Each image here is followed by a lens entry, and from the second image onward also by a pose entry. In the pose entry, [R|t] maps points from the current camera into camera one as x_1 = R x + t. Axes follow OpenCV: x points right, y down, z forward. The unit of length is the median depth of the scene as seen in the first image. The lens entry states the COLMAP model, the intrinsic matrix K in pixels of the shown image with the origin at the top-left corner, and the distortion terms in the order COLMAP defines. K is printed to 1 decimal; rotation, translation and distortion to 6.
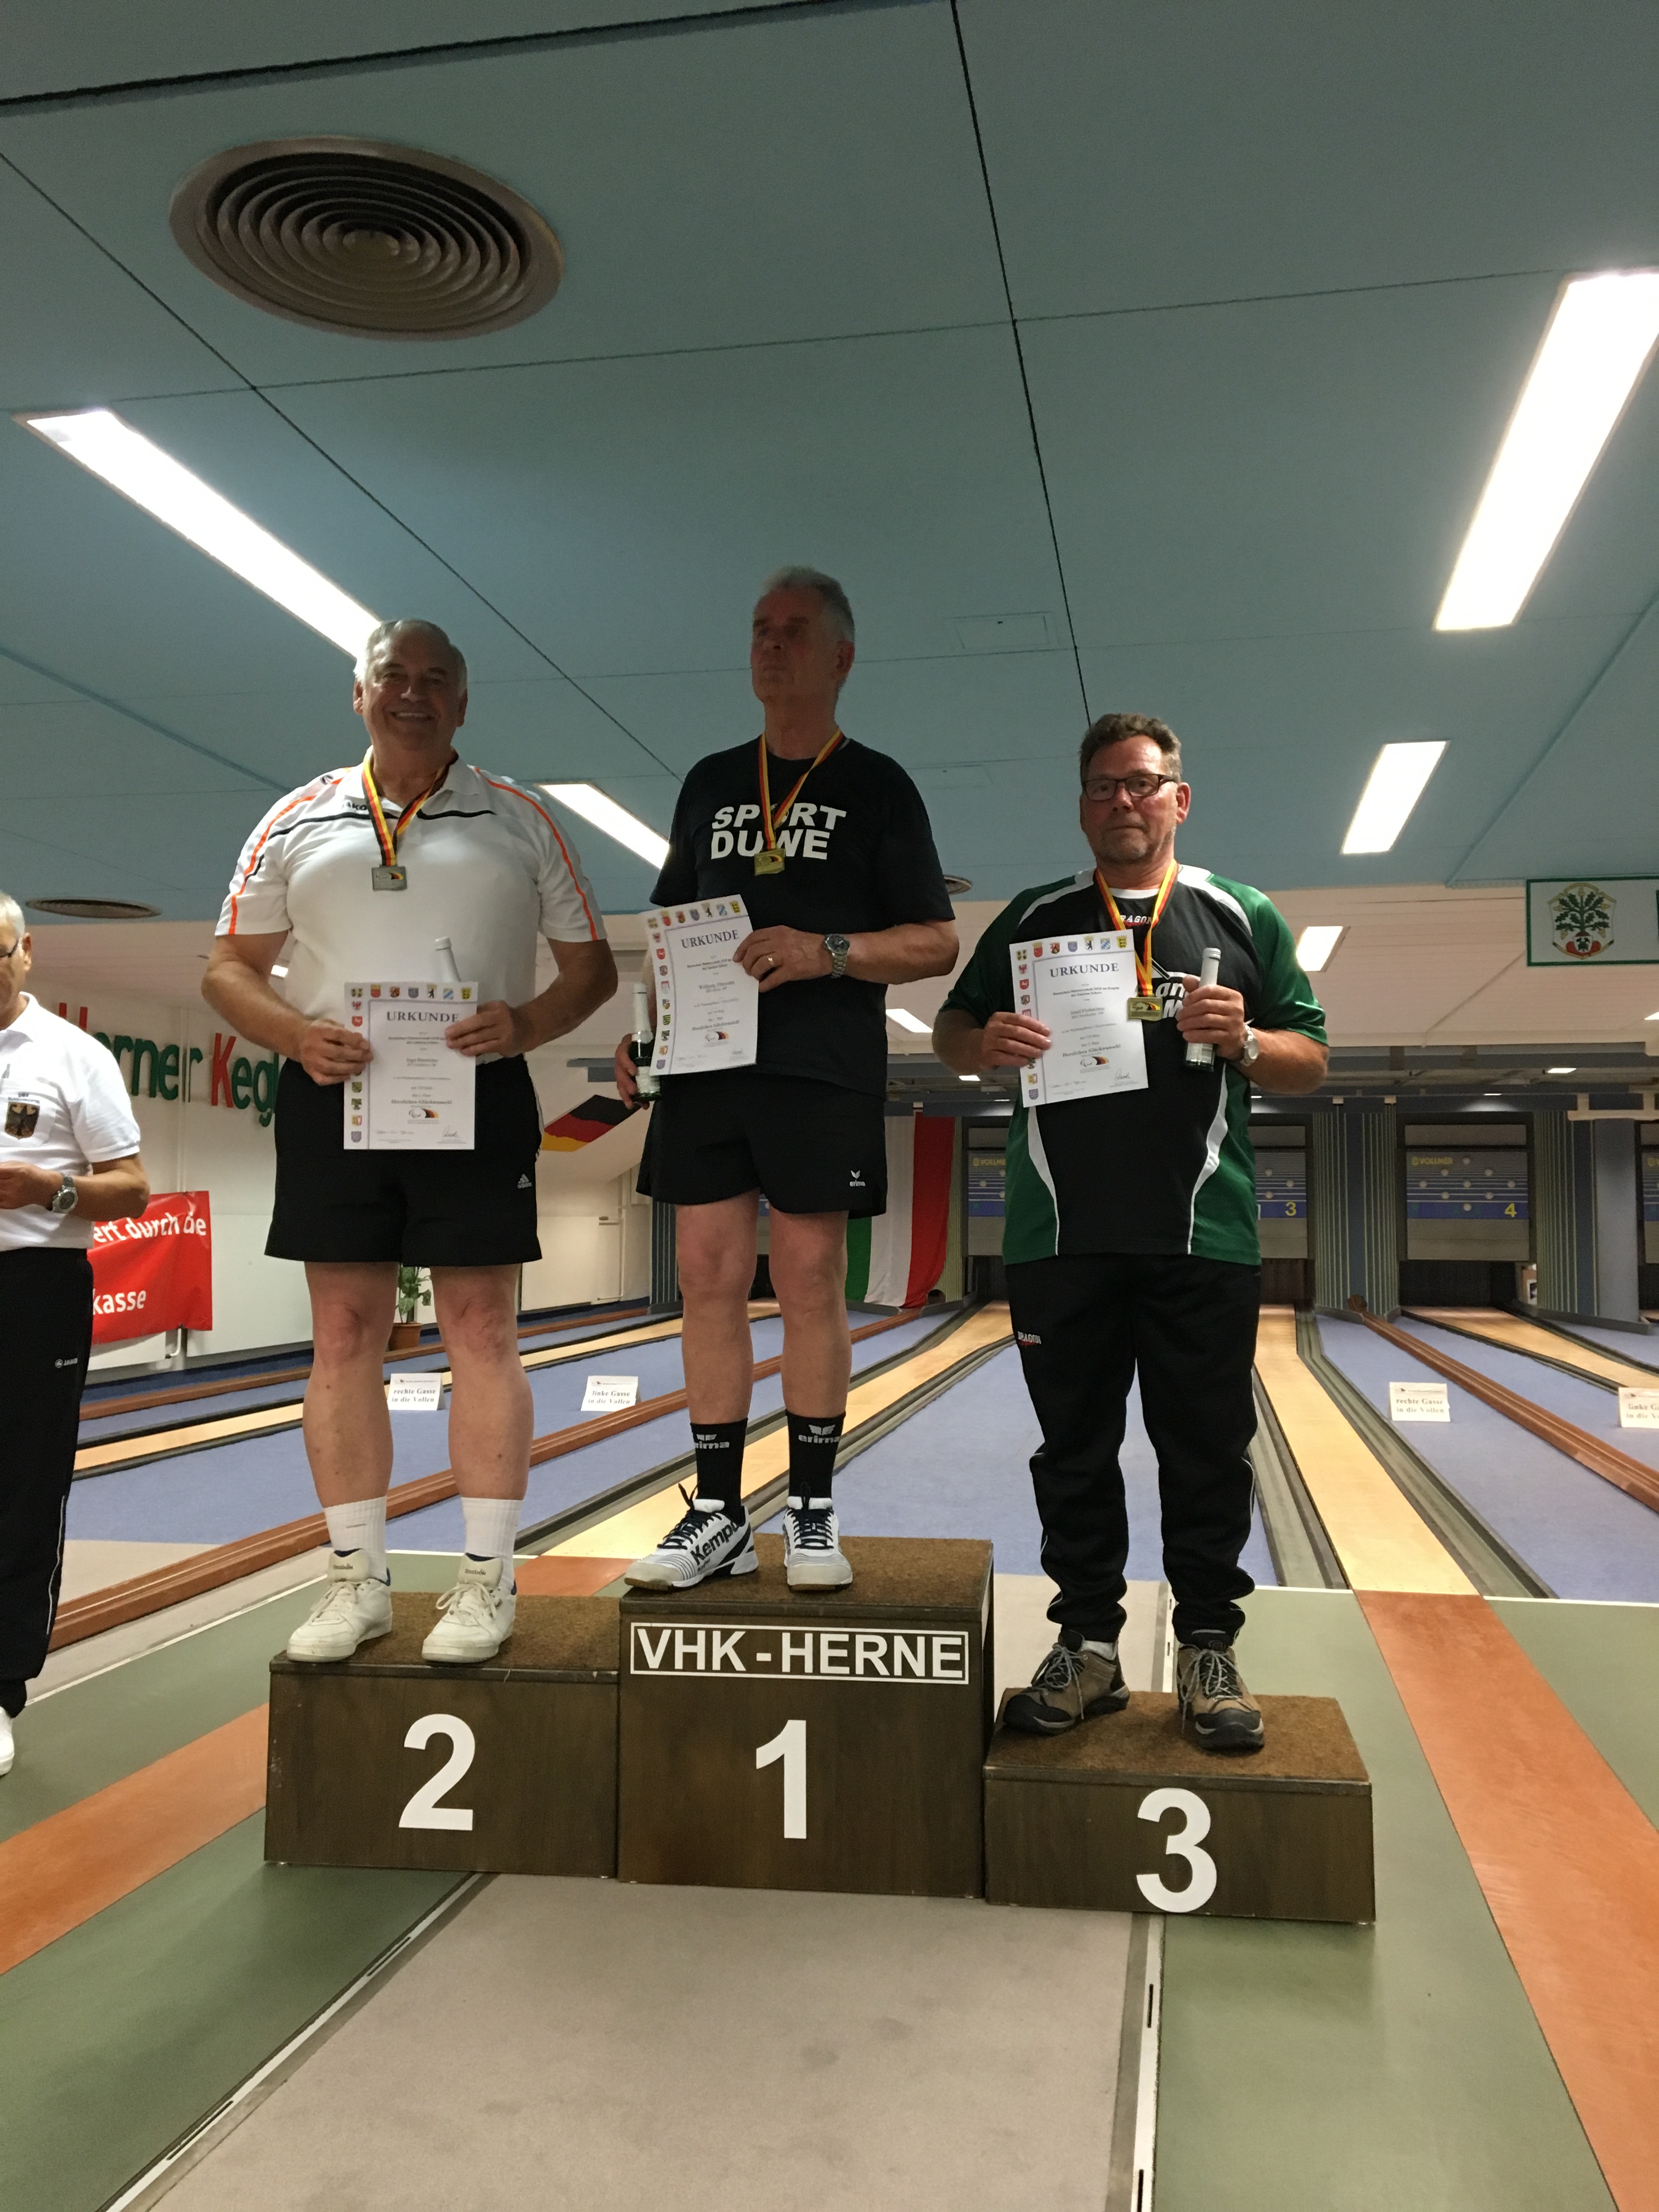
lens RADIAL K [[1870.8, 0, 857.4], [0, 1870.8, 1117.8], [0, 0, 1]] dist [0.095936, -0.144834]
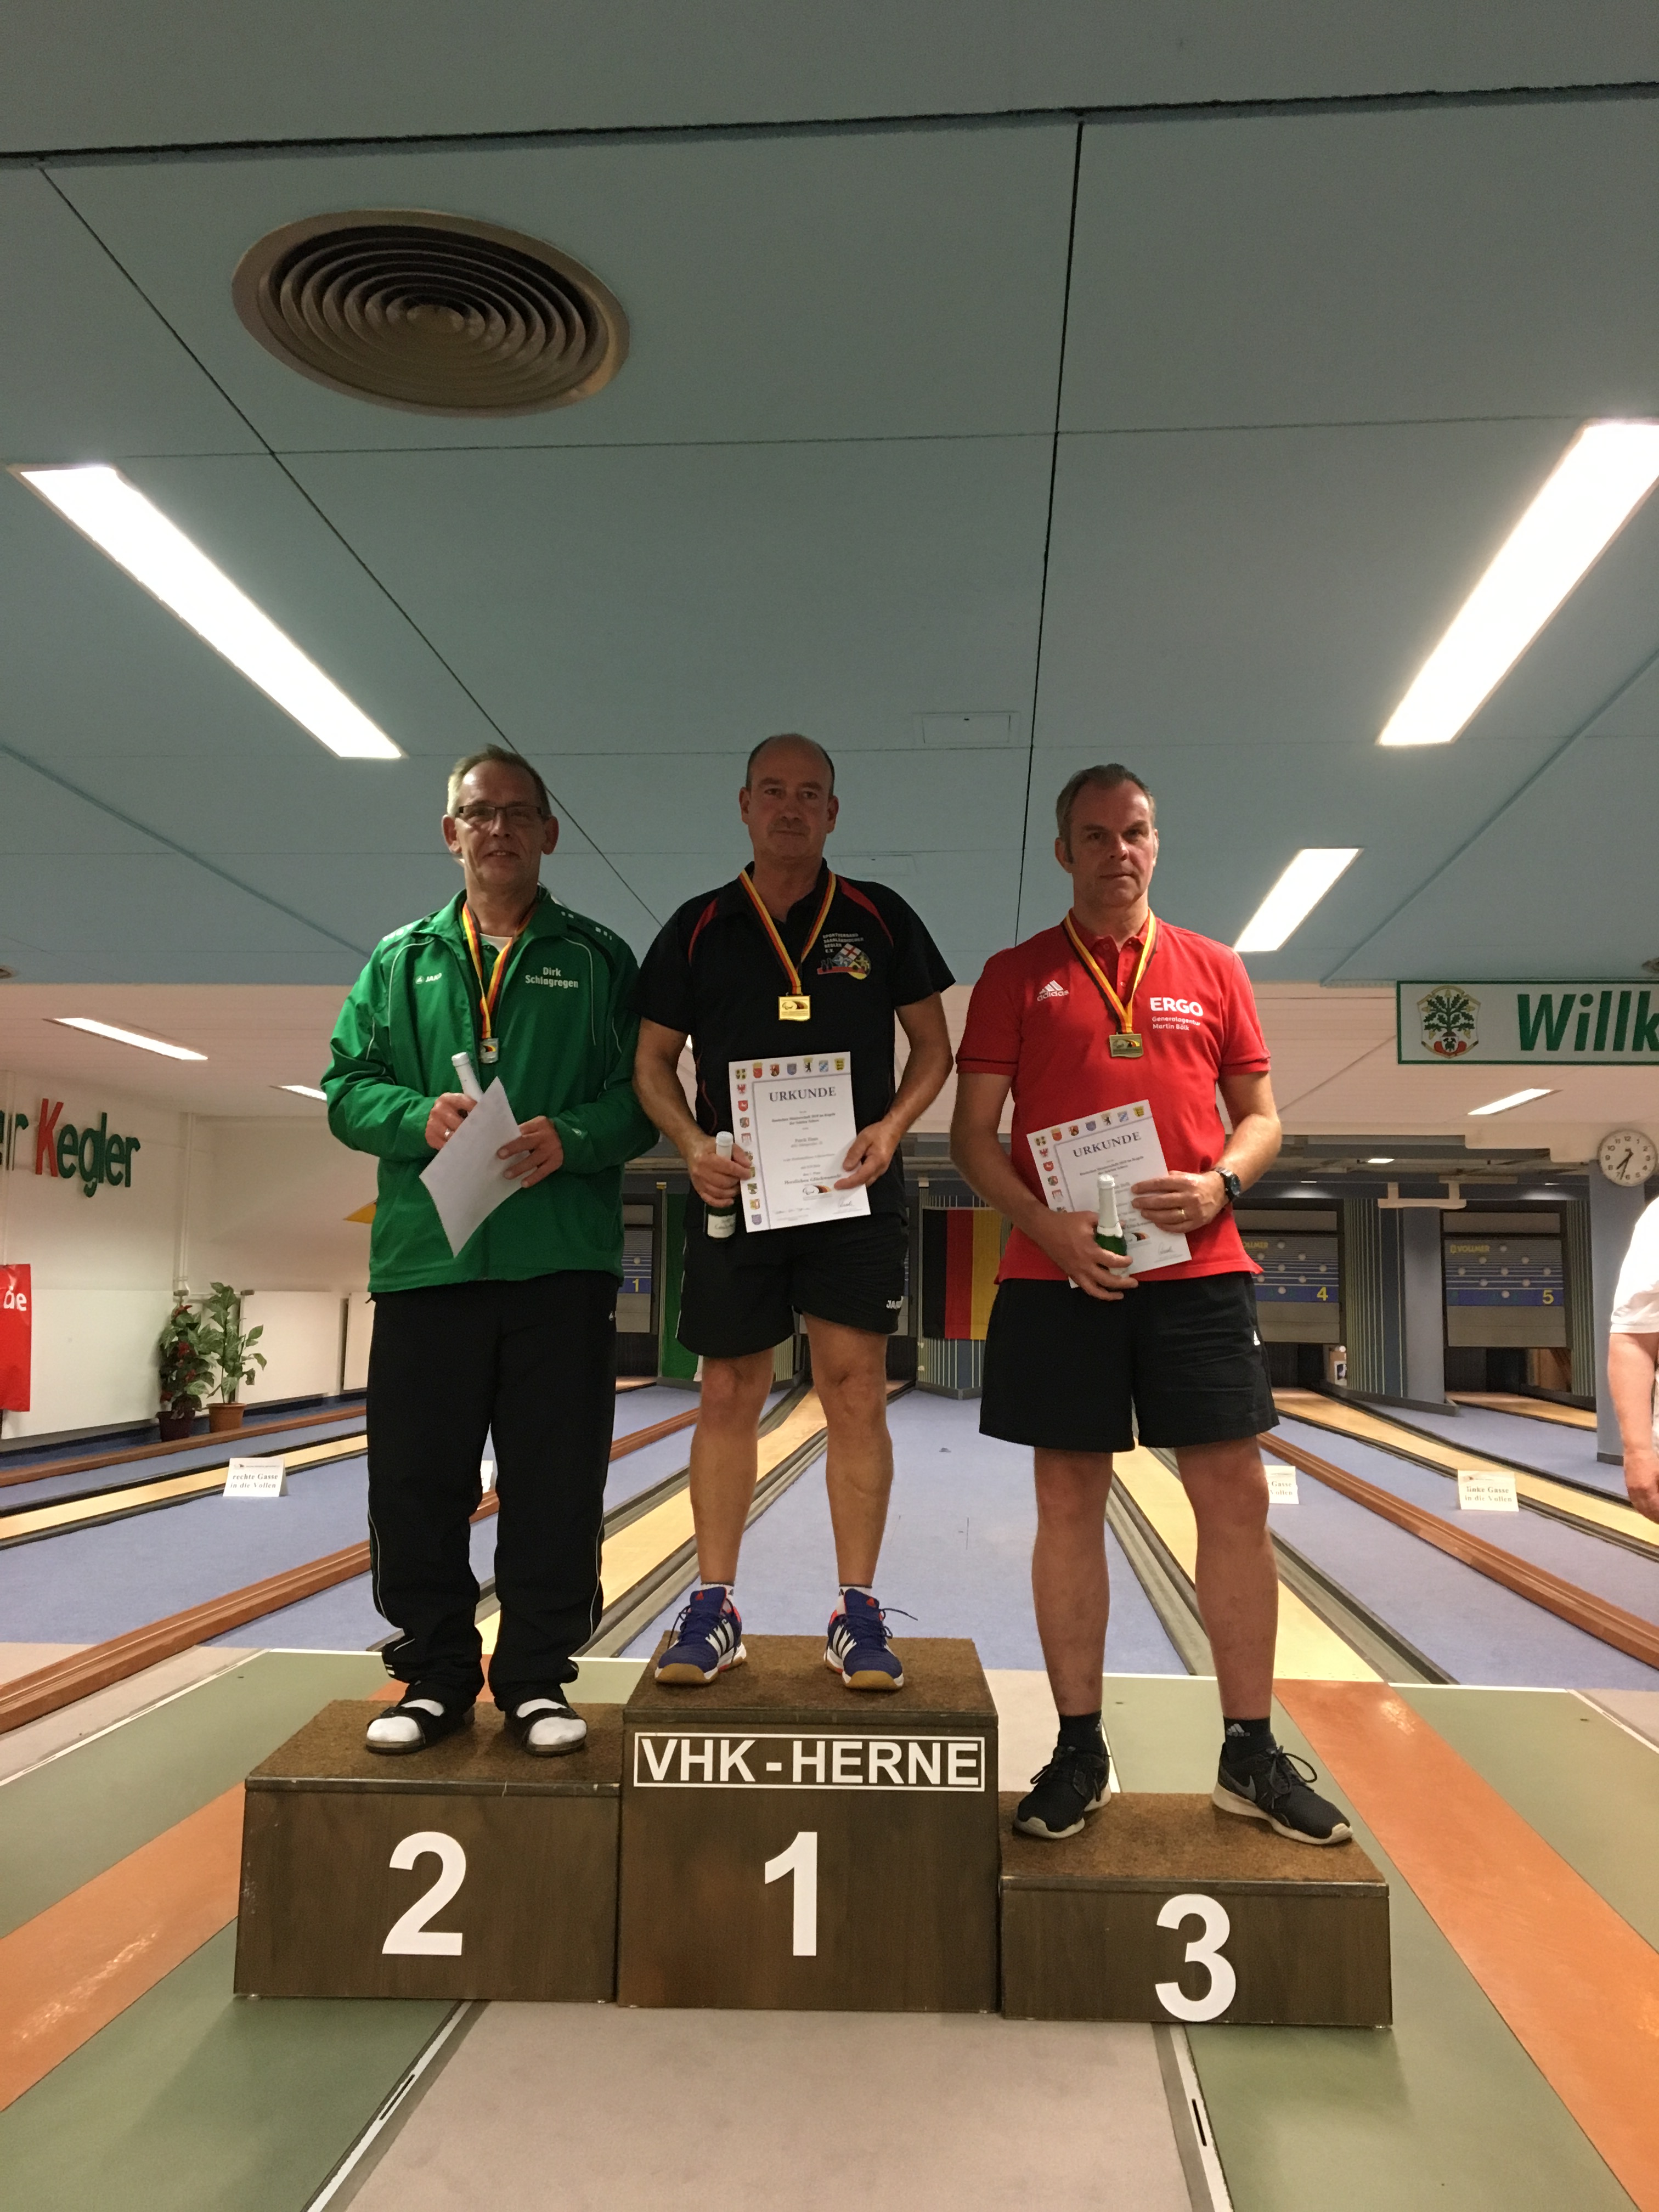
lens RADIAL K [[1870.8, 0, 854.8], [0, 1870.8, 1114.1], [0, 0, 1]] dist [0.095936, -0.144834]
pose [[0.994054, 0.020079, 0.107025, -0.117891], [-0.015609, 0.998977, -0.042442, -0.008962], [-0.107768, 0.040519, 0.993350, 0.014273]]
